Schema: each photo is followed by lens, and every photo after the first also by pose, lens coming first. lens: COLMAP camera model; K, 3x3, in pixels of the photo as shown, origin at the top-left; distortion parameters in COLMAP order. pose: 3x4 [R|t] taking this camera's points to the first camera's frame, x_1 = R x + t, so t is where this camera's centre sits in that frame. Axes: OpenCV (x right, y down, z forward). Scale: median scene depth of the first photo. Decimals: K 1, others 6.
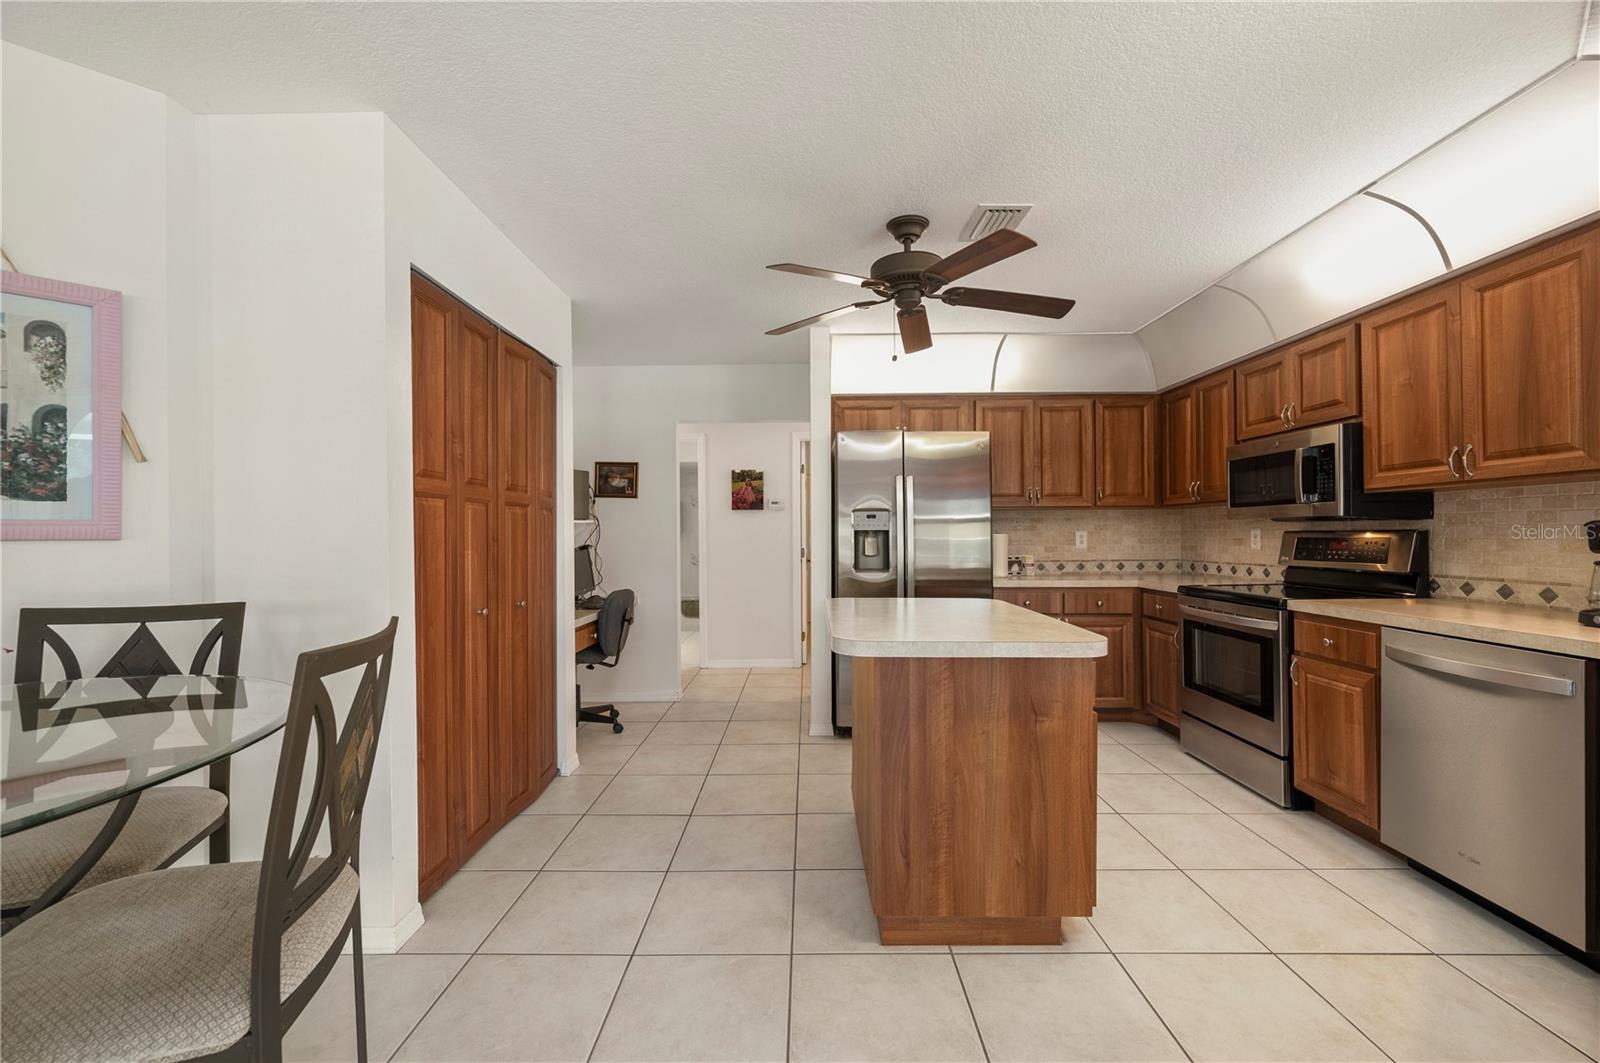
lens RADIAL K [[648.3, 0, 808.6], [0, 648.3, 532.2], [0, 0, 1]] dist [-0.000906, 0.000131]
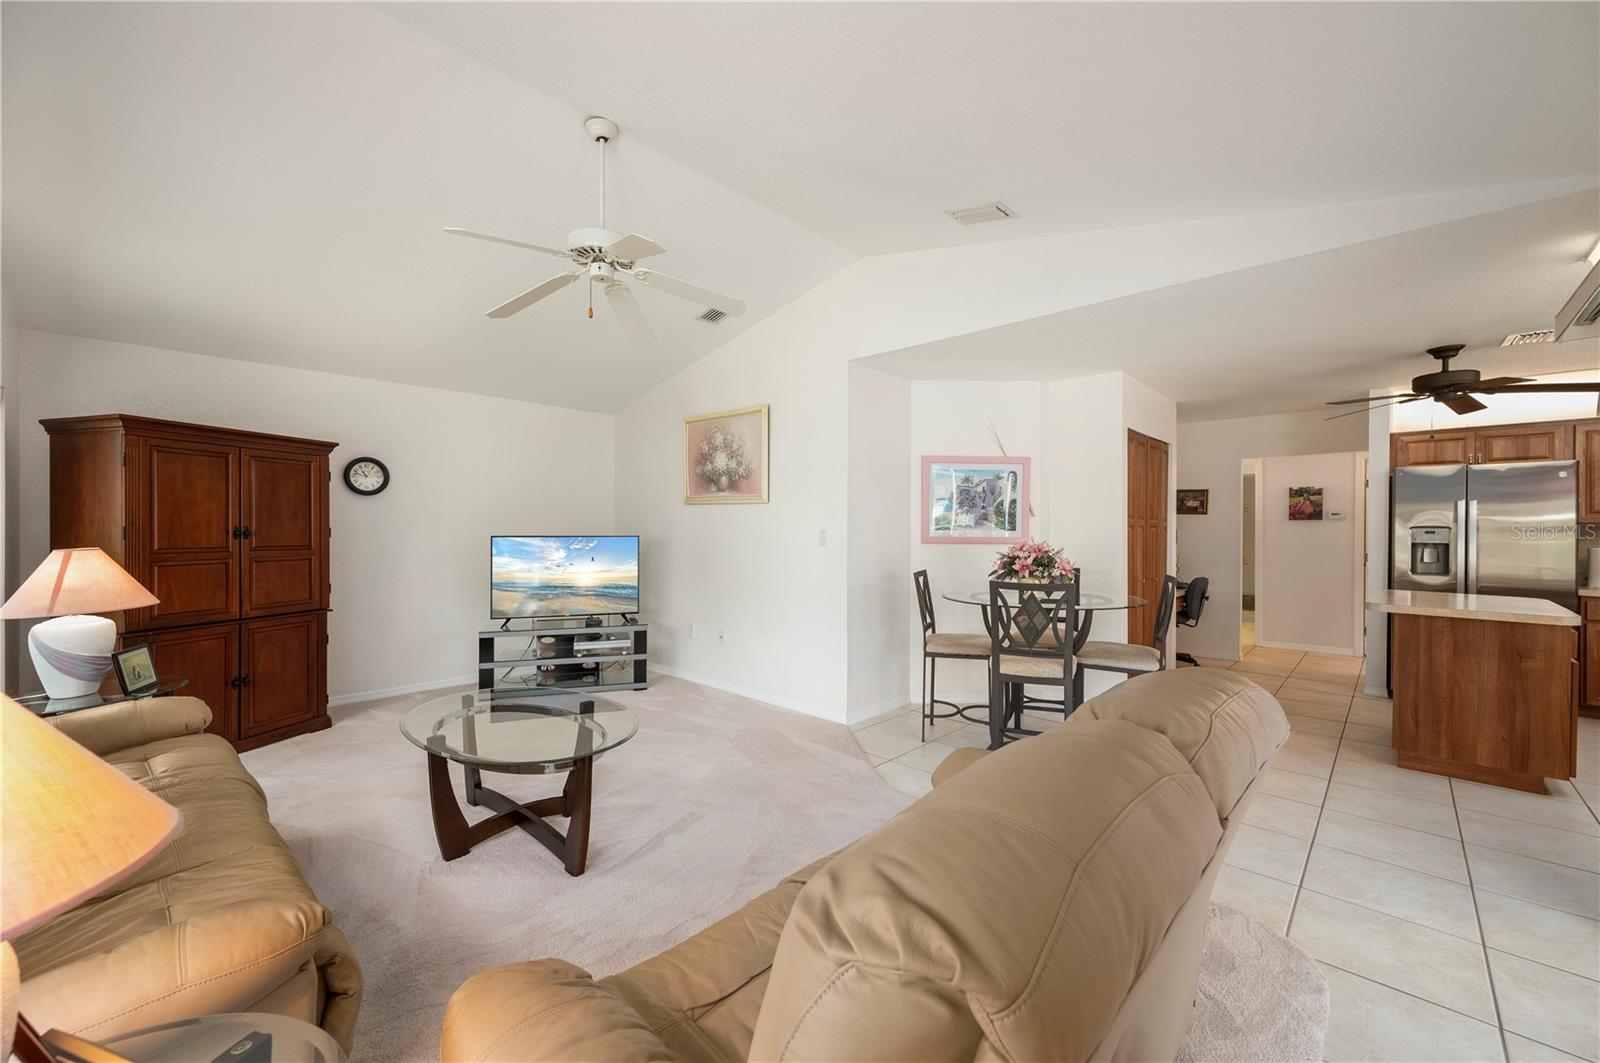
lens RADIAL K [[648.3, 0, 783.5], [0, 648.3, 528.7], [0, 0, 1]] dist [-0.000906, 0.000131]
pose [[0.721895, 0.011641, -0.691904, 0.075587], [-0.007808, 0.999932, 0.008678, -0.041227], [0.691958, -0.000862, 0.721937, -1.041987]]
